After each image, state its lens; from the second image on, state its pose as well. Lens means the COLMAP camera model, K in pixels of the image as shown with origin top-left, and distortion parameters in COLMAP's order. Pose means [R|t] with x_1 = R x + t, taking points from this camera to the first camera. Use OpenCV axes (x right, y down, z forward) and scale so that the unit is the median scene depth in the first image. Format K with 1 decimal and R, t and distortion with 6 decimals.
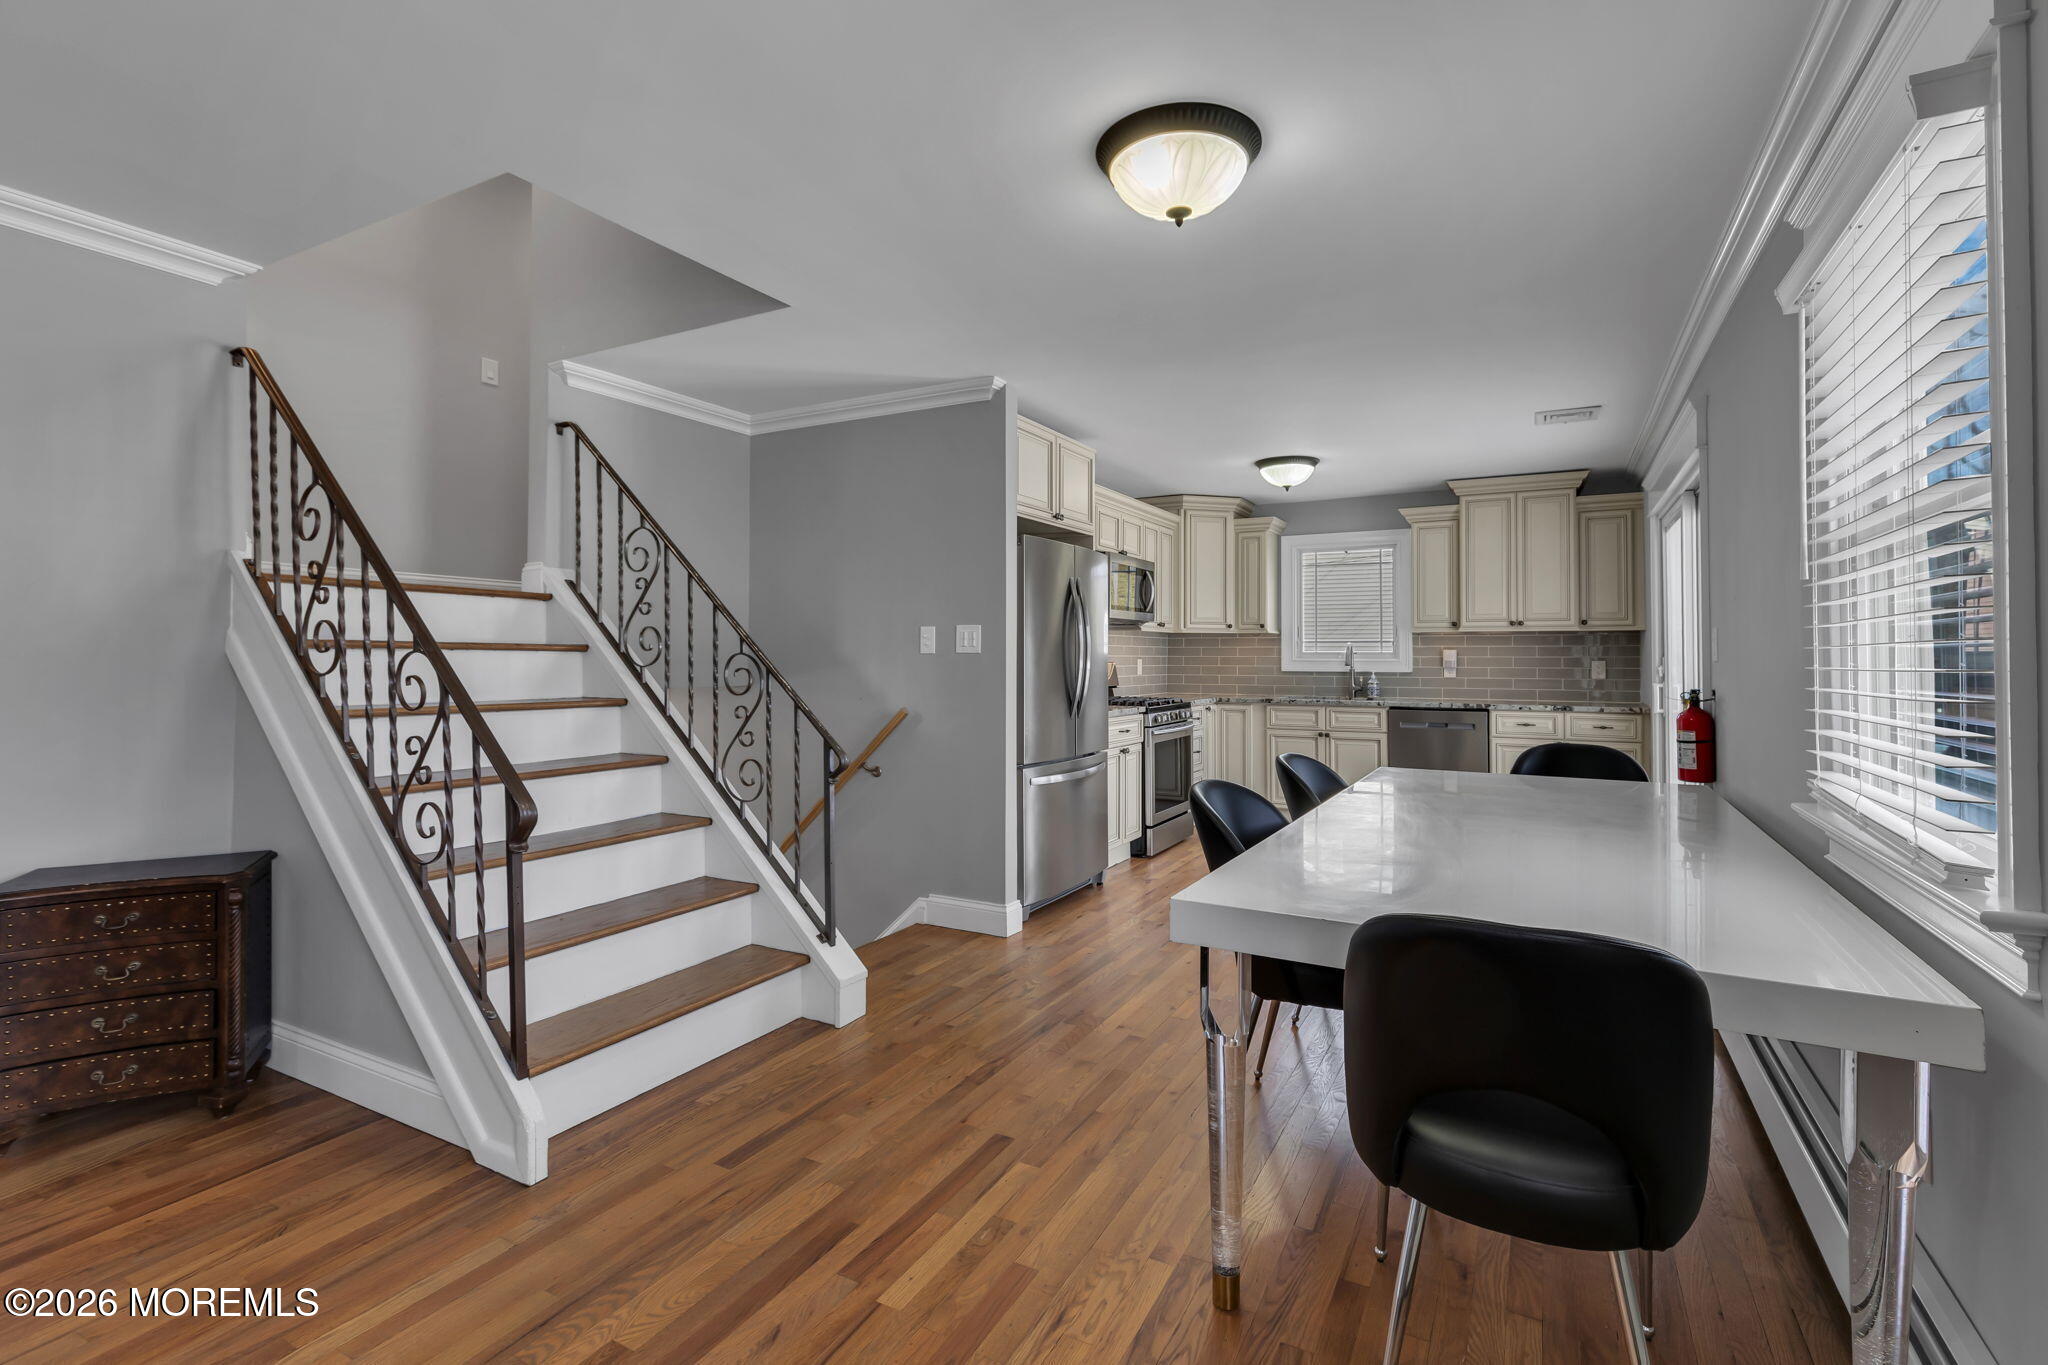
lens RADIAL K [[921.2, 0, 1015.9], [0, 921.2, 640.6], [0, 0, 1]] dist [0.000983, -0.000129]
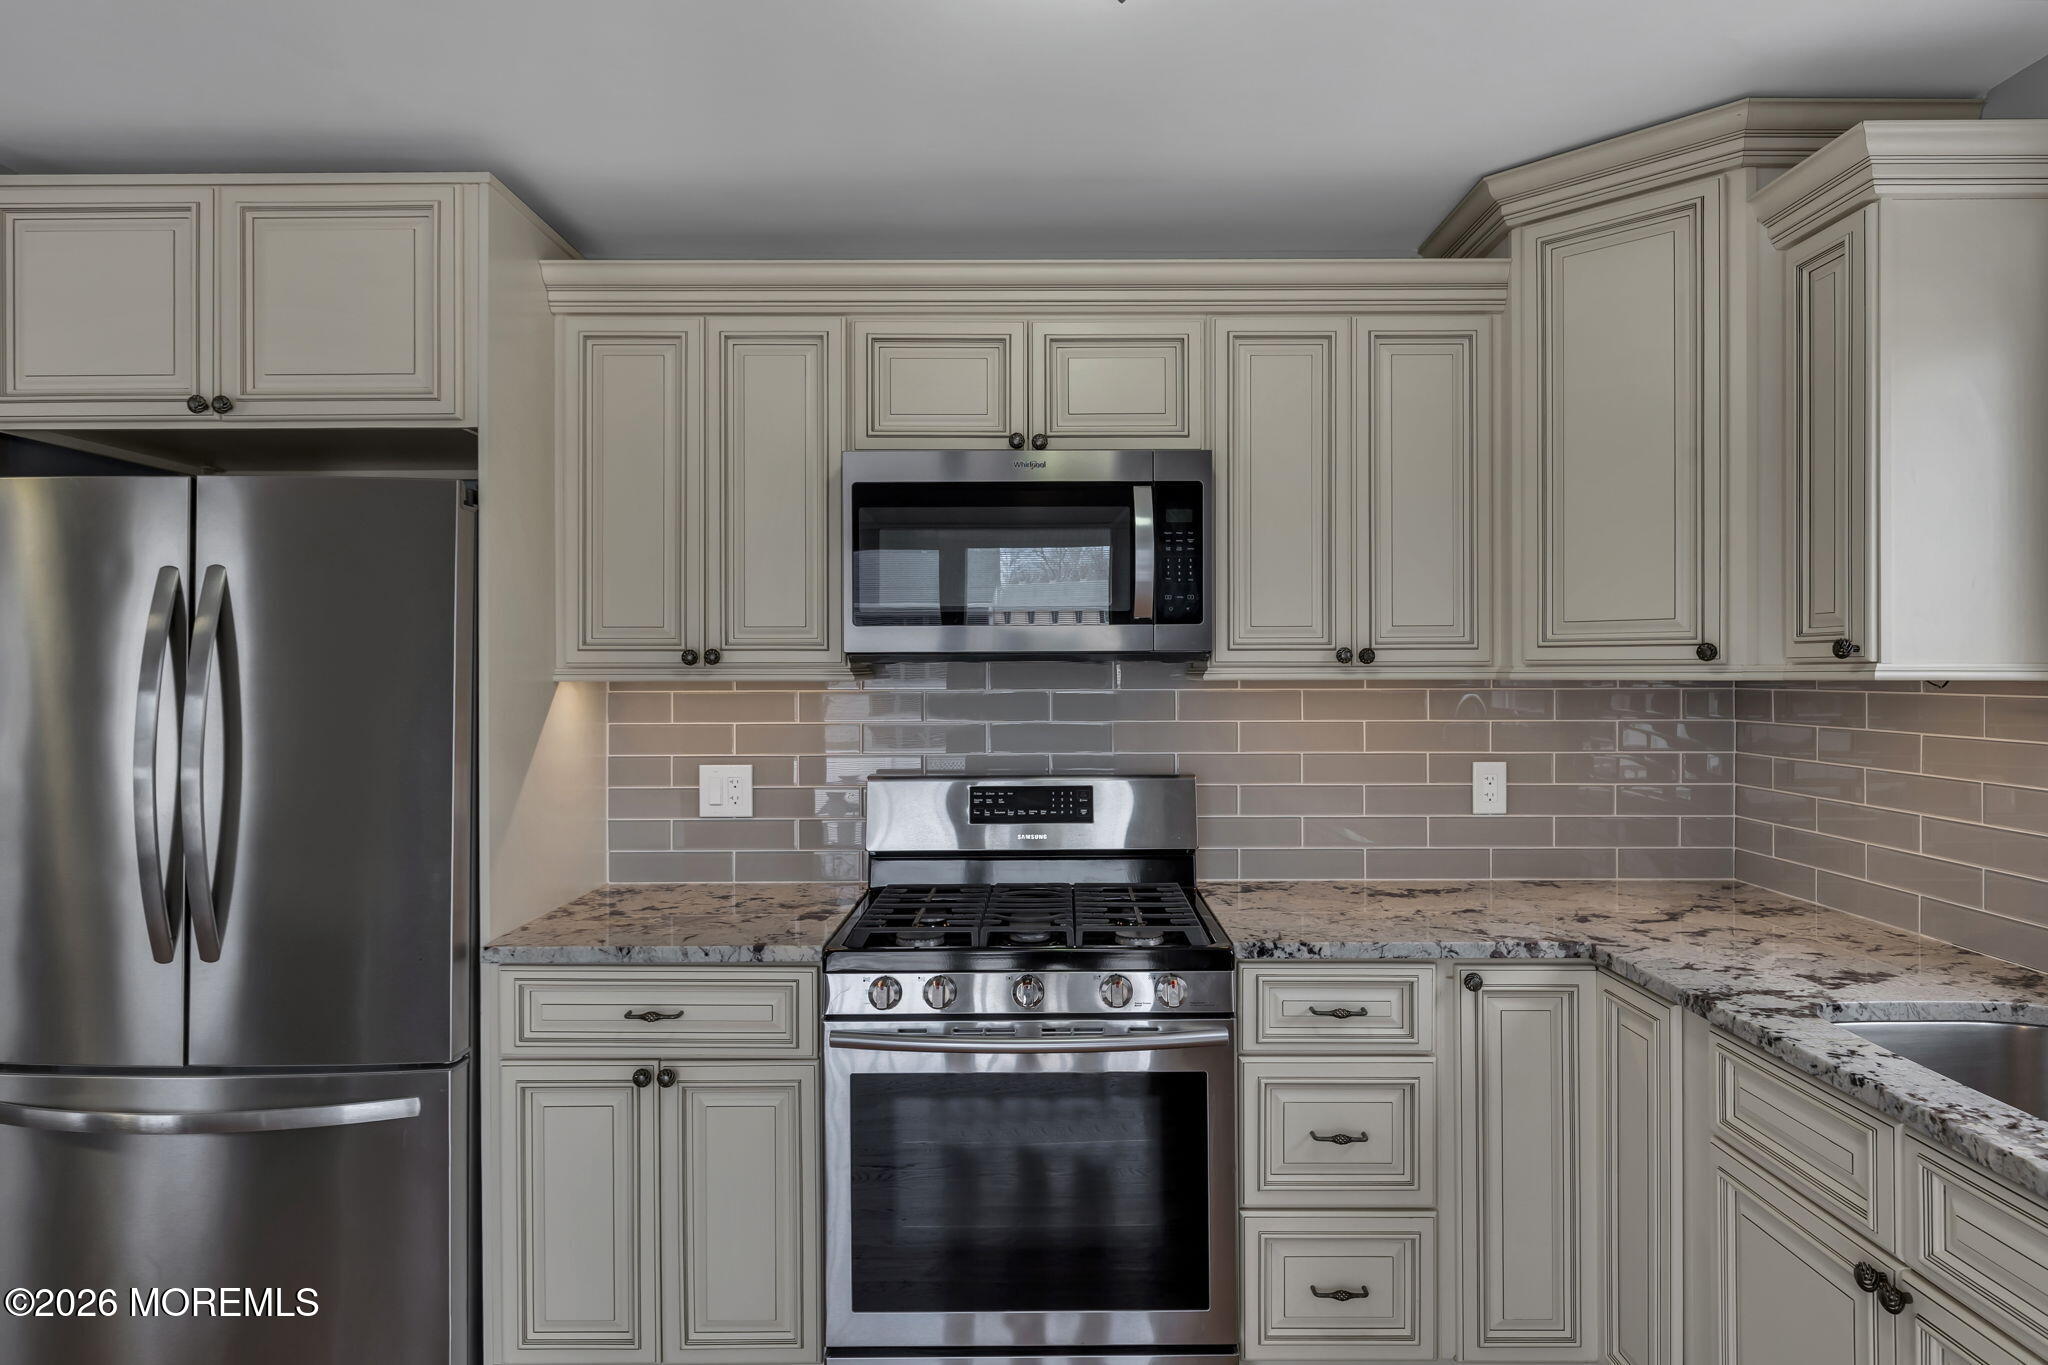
lens RADIAL K [[1175.2, 0, 1047.1], [0, 1175.2, 672.3], [0, 0, 1]] dist [-0.002131, -0.001467]
pose [[0.501416, -0.003294, -0.865200, 0.481438], [0.019741, 0.999776, 0.007635, -0.018833], [0.864981, -0.020908, 0.501369, 0.816301]]
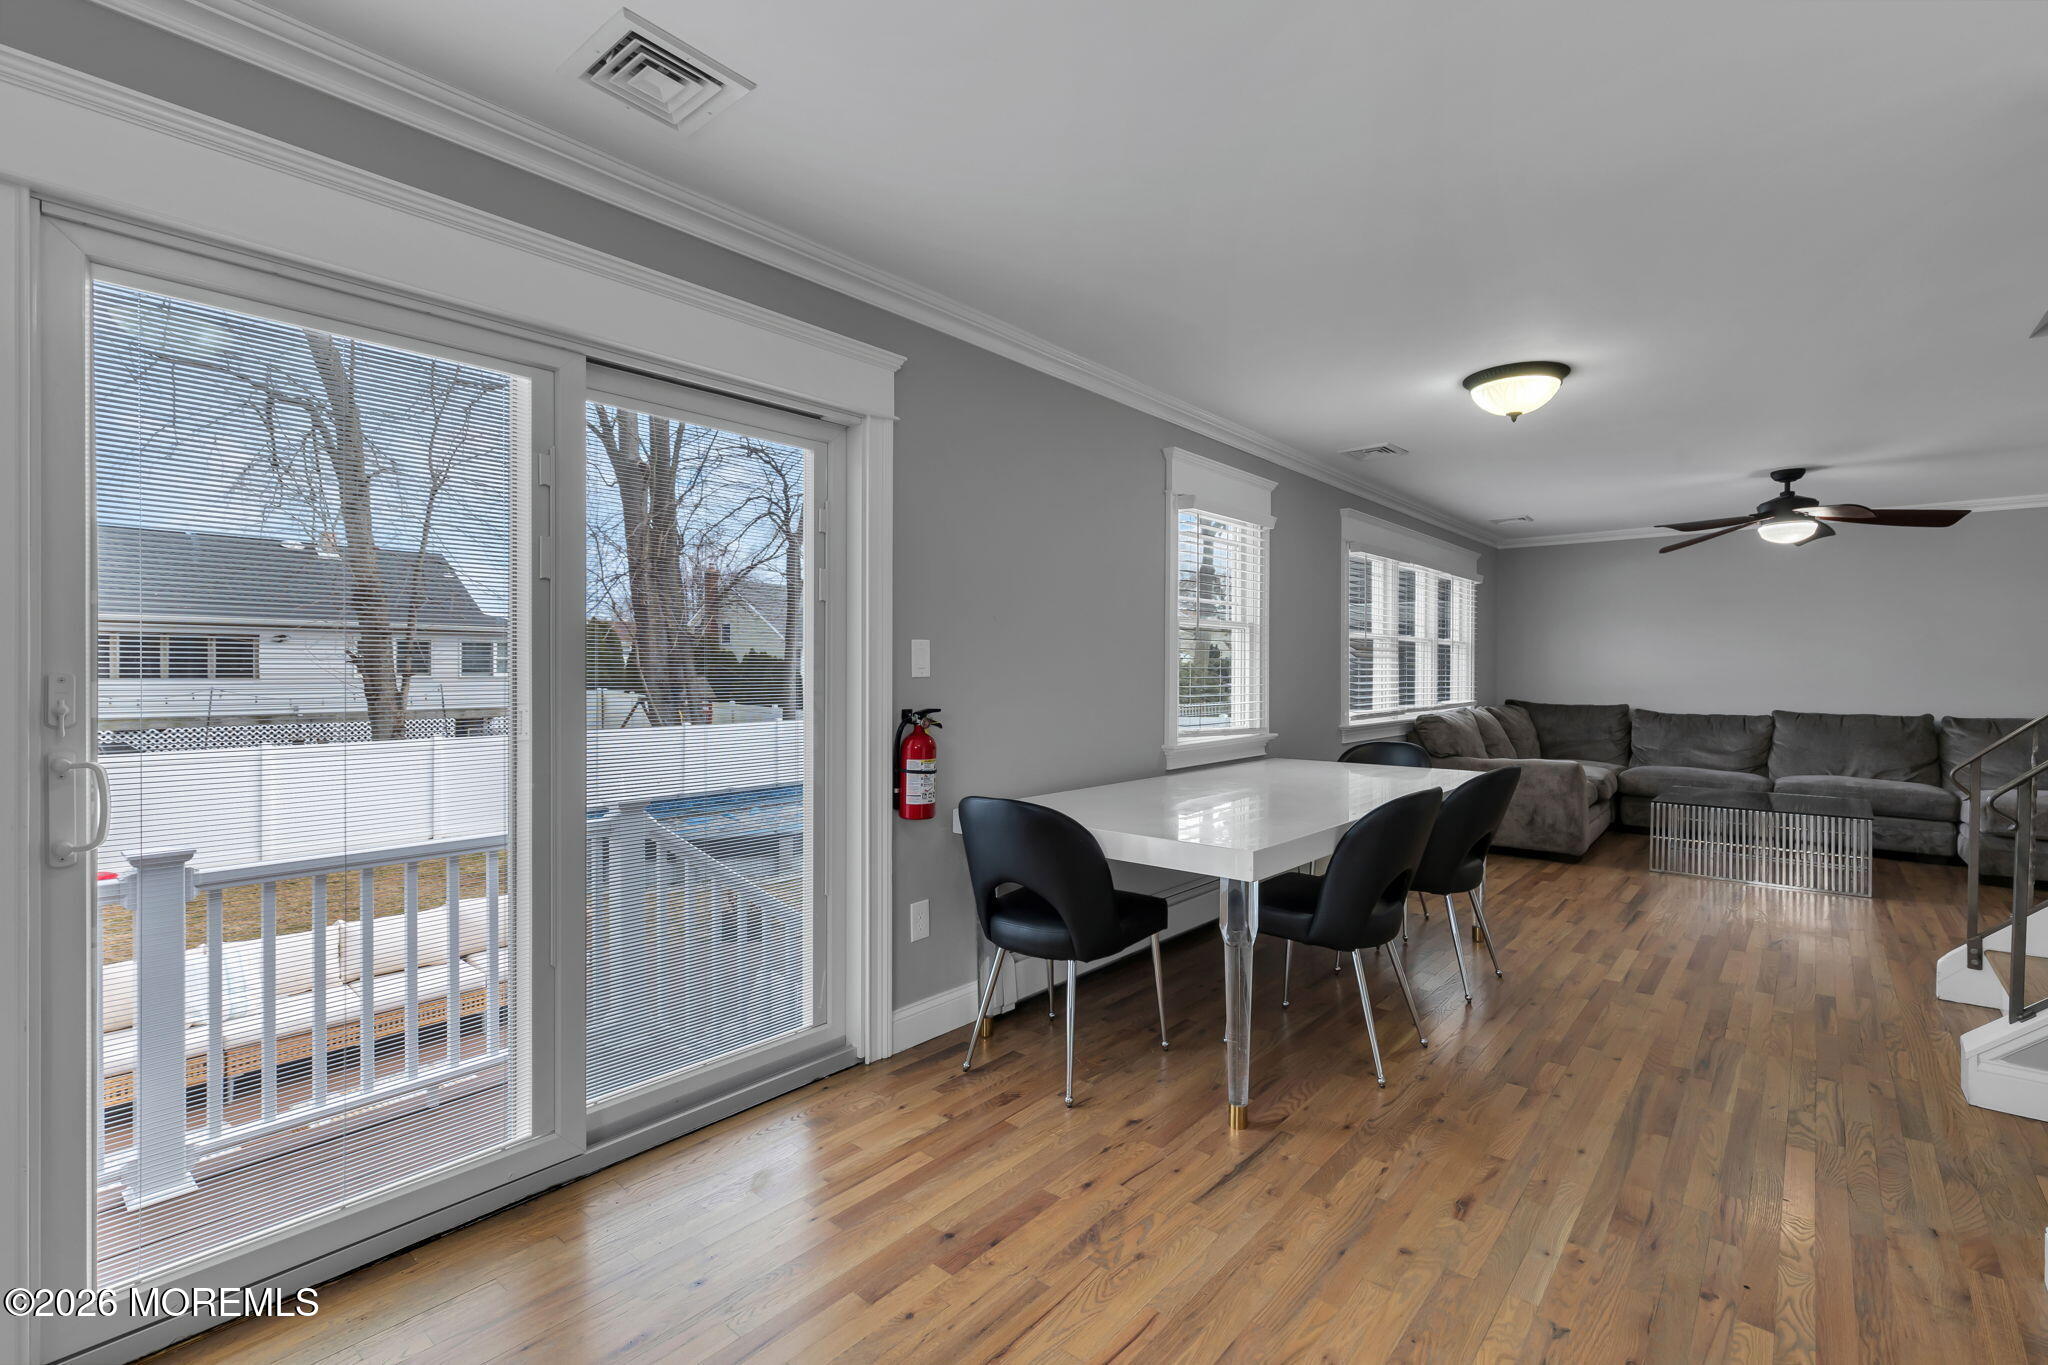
lens RADIAL K [[914.8, 0, 1022.0], [0, 914.8, 673.0], [0, 0, 1]] dist [0.002575, 0.000330]
pose [[-0.981683, -0.005366, 0.190447, 0.275529], [-0.008025, 0.999881, -0.013196, 0.016335], [-0.190354, -0.014483, -0.981609, 1.043715]]
